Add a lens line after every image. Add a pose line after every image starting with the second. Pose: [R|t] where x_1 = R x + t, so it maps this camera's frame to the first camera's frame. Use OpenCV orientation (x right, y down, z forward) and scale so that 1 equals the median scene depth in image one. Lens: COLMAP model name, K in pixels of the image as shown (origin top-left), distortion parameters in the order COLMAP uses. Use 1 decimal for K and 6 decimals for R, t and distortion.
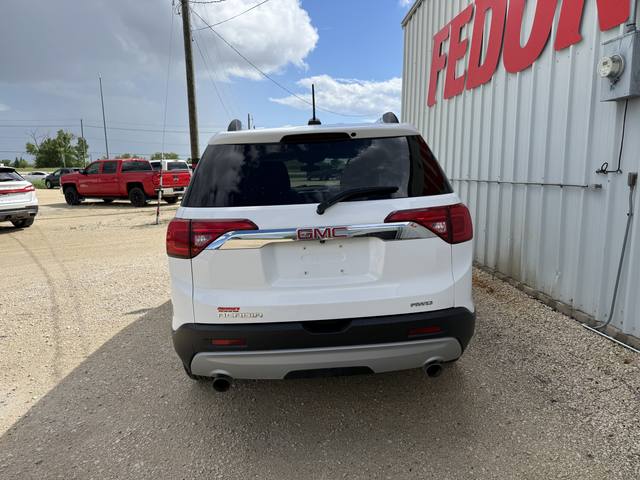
lens RADIAL K [[444.8, 0, 320.0], [0, 444.8, 240.0], [0, 0, 1]] dist [0.074037, -0.087460]
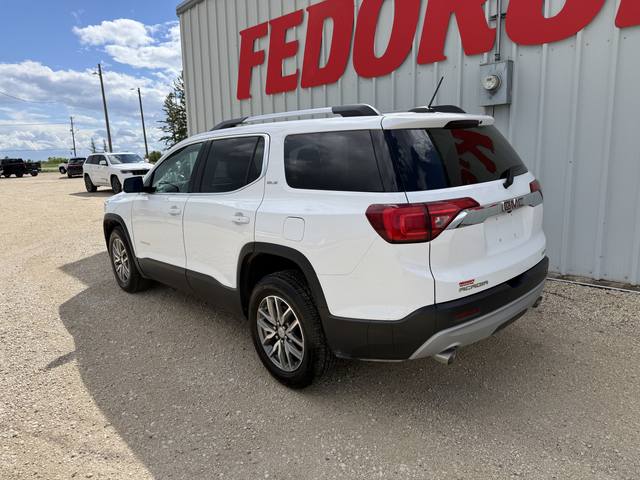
lens RADIAL K [[444.8, 0, 320.0], [0, 444.8, 240.0], [0, 0, 1]] dist [0.074037, -0.087460]
pose [[0.765159, -0.126023, 0.631387, -0.663667], [0.120051, 0.991384, 0.052391, -0.025707], [-0.632550, 0.035711, 0.773696, 0.227617]]
